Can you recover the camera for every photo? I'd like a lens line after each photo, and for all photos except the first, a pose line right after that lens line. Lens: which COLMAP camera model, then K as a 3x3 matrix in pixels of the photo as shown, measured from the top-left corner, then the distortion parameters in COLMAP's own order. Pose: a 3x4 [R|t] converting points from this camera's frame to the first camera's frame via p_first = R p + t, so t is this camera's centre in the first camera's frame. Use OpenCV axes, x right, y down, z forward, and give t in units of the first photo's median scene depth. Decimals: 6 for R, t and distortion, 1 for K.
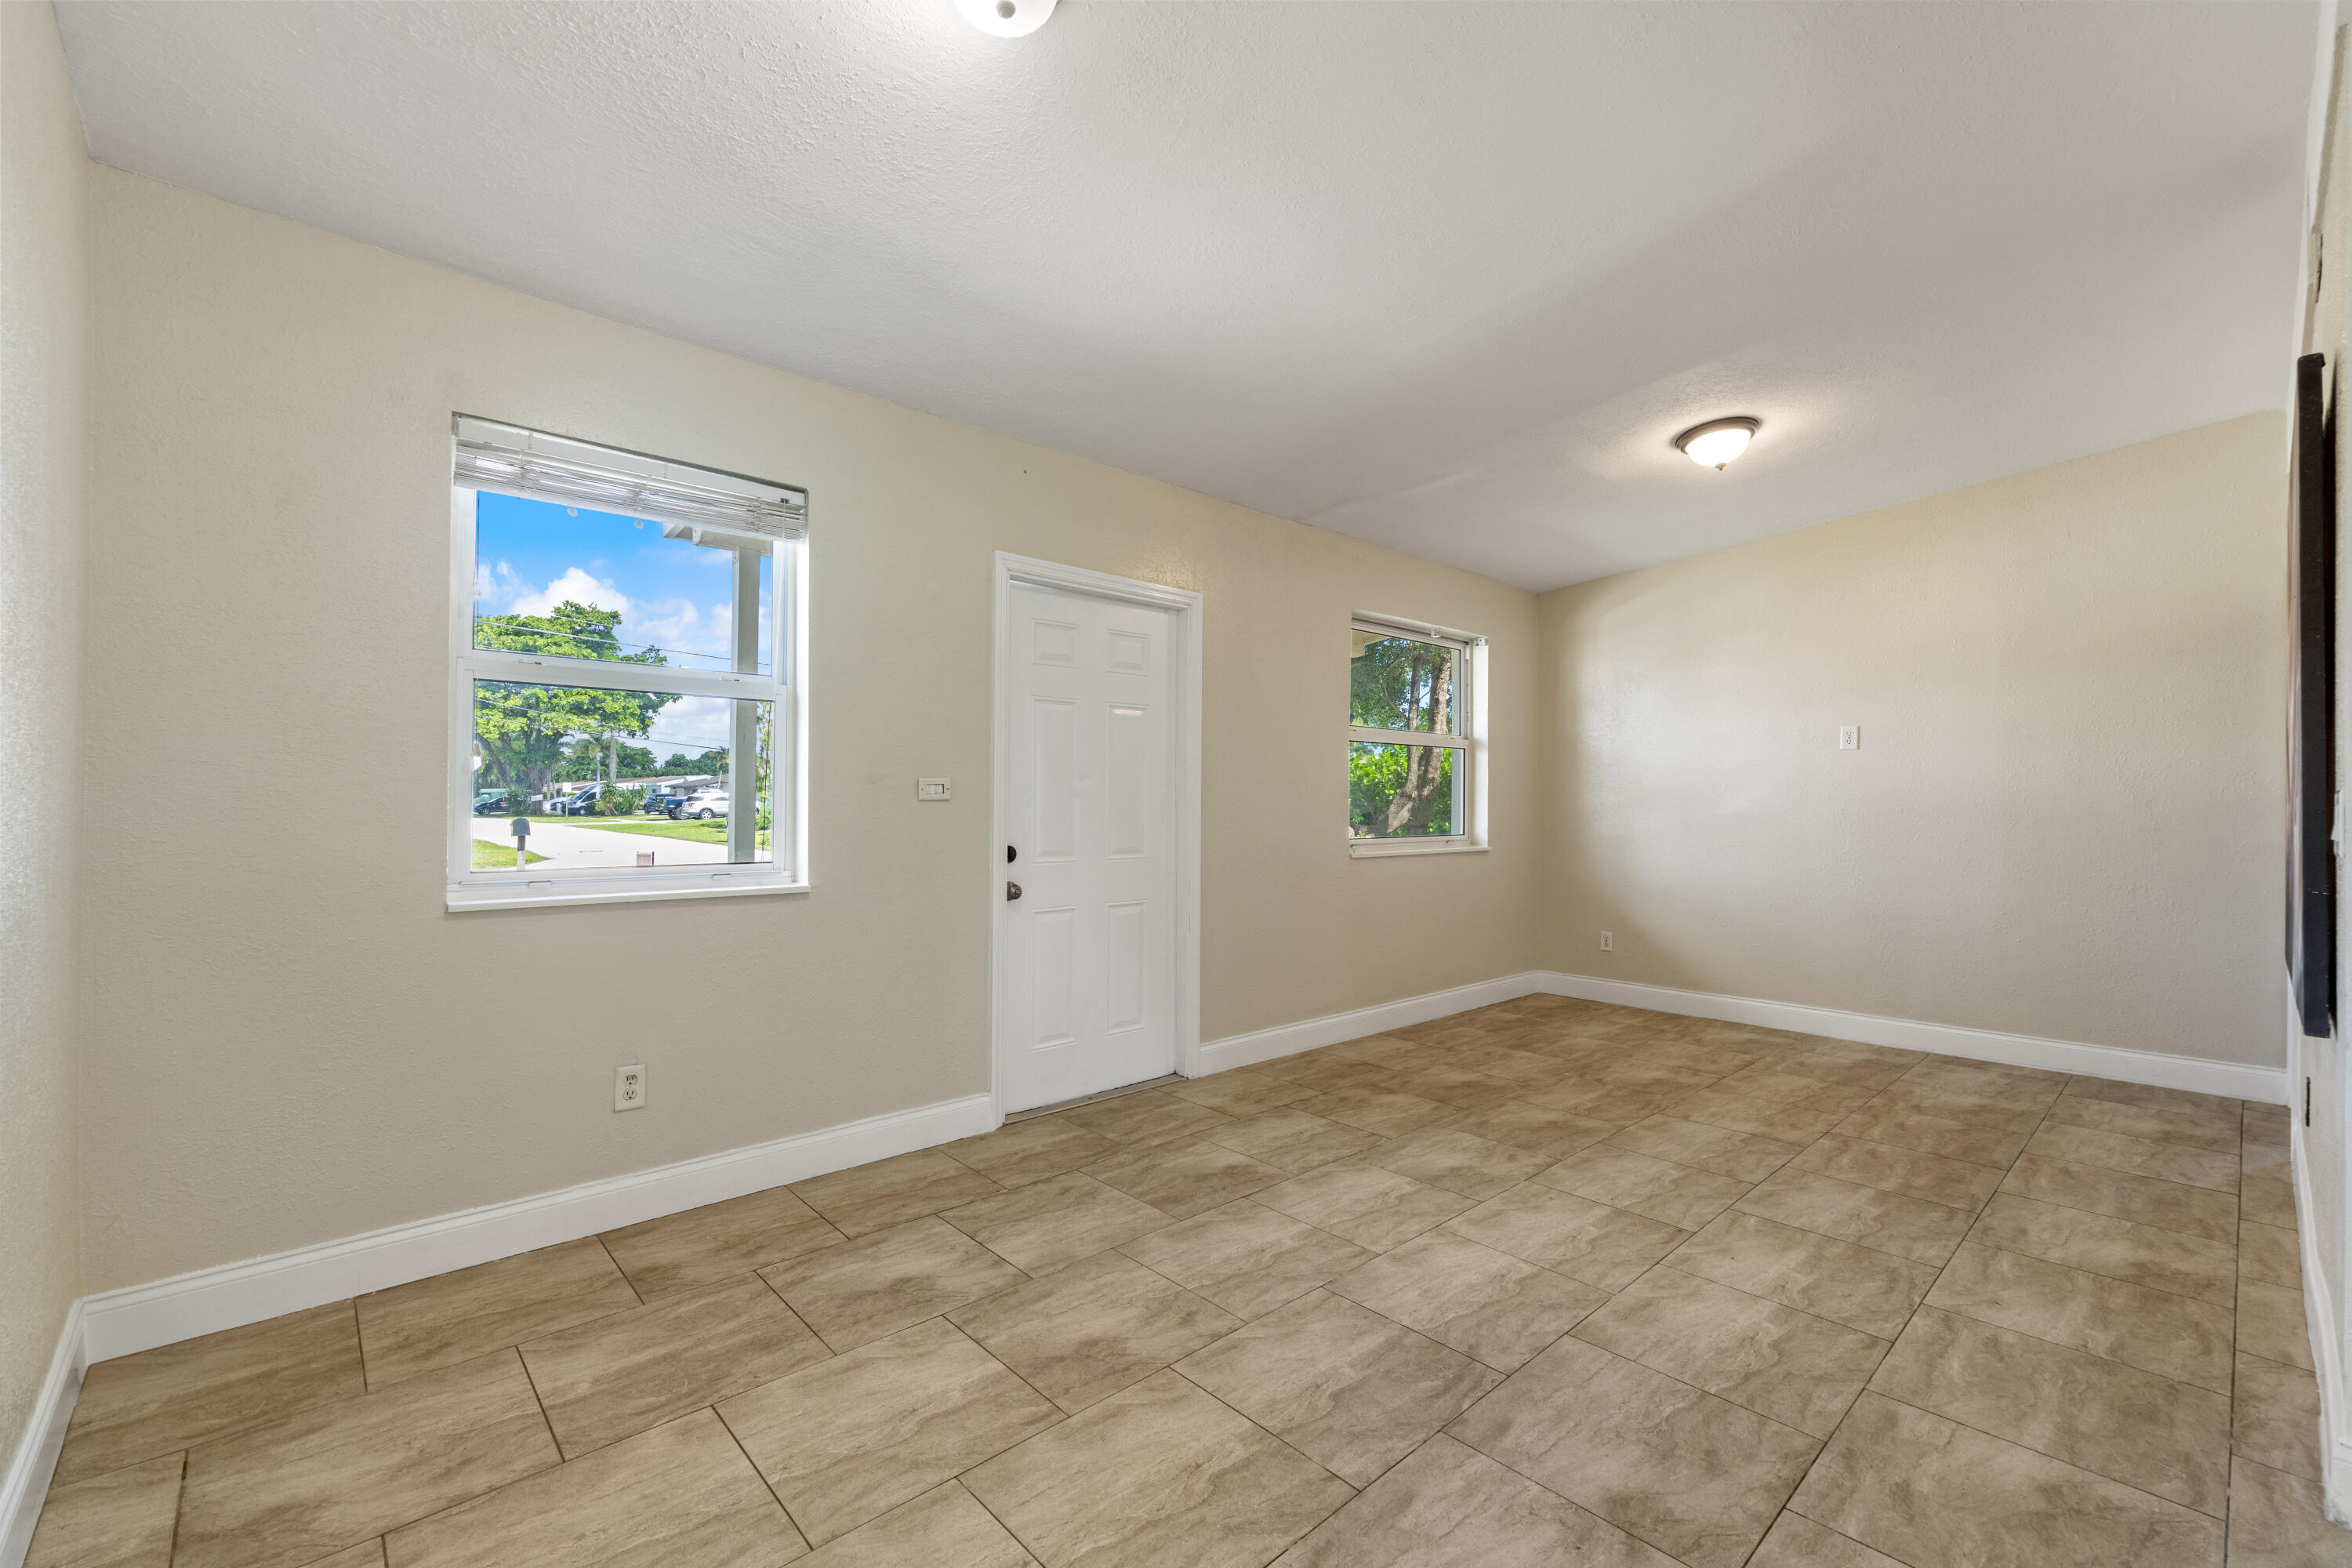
lens RADIAL K [[952.4, 0, 1177.5], [0, 952.4, 794.8], [0, 0, 1]] dist [0.001097, 0.000072]
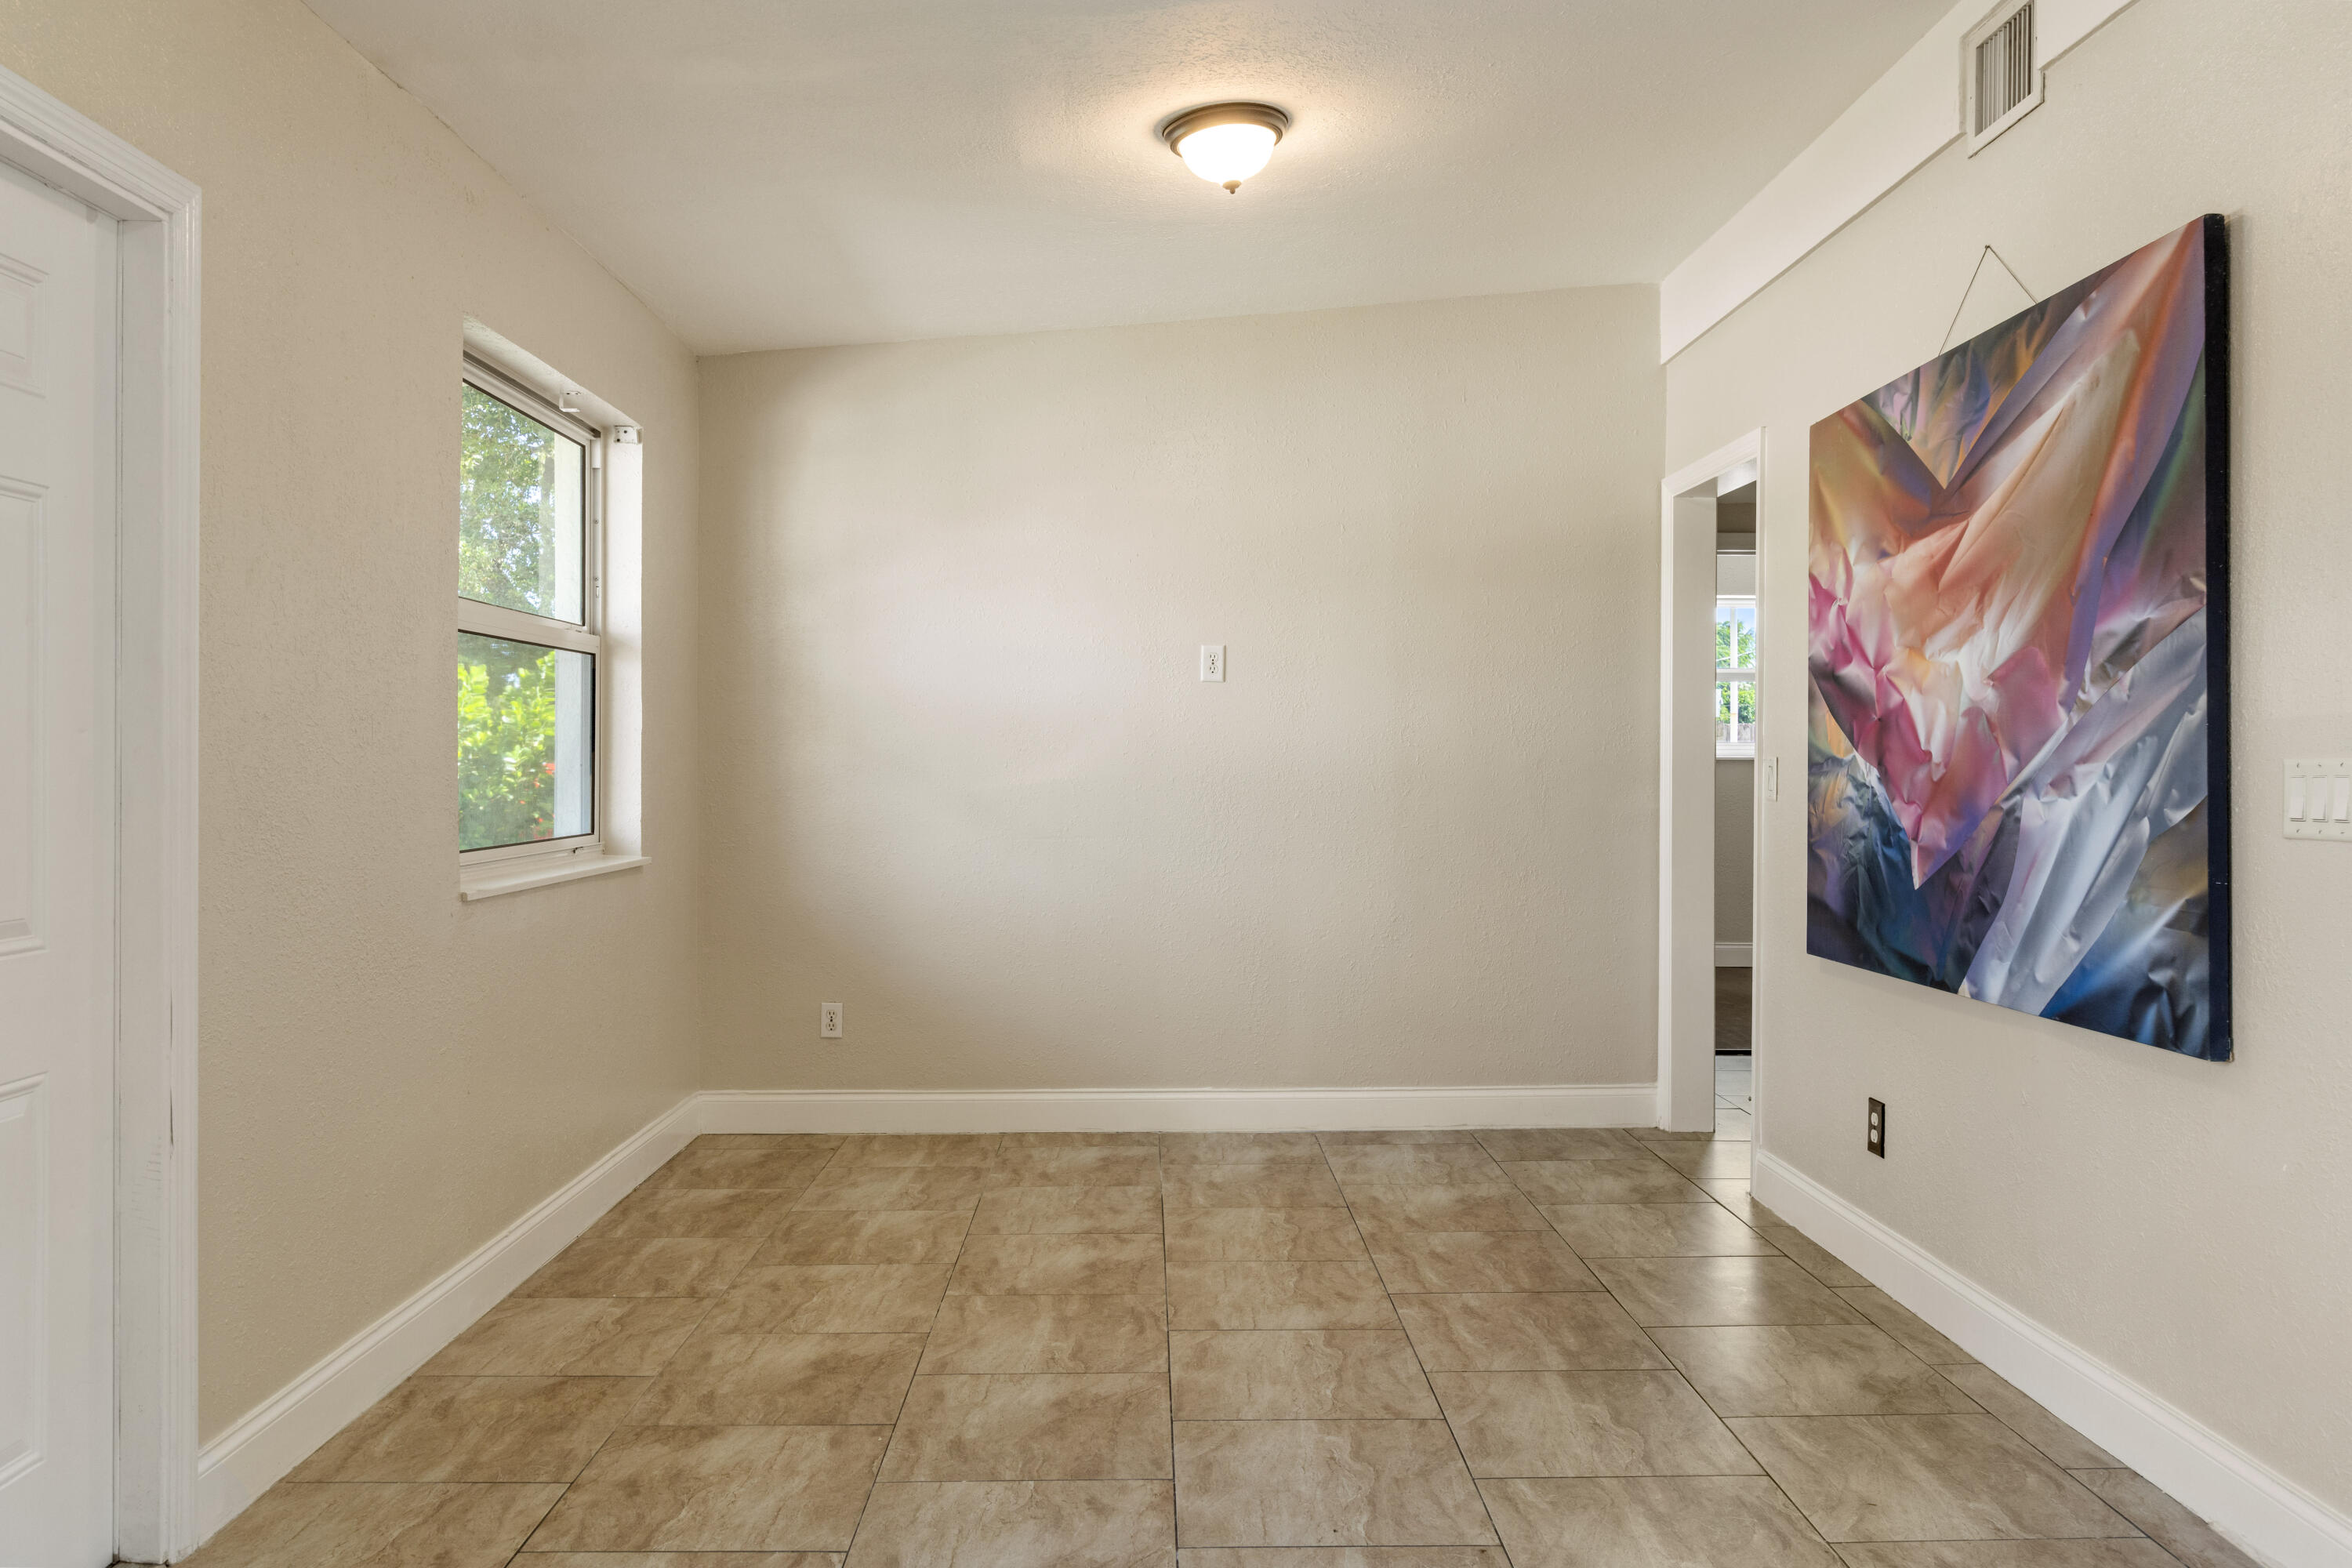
lens RADIAL K [[1701.1, 0, 1175.3], [0, 1701.1, 763.4], [0, 0, 1]] dist [-0.008071, 0.001694]
pose [[0.664612, -0.005532, 0.747168, -0.221849], [-0.004043, 0.999931, 0.011000, -0.006127], [-0.747177, -0.010332, 0.664544, 0.331835]]
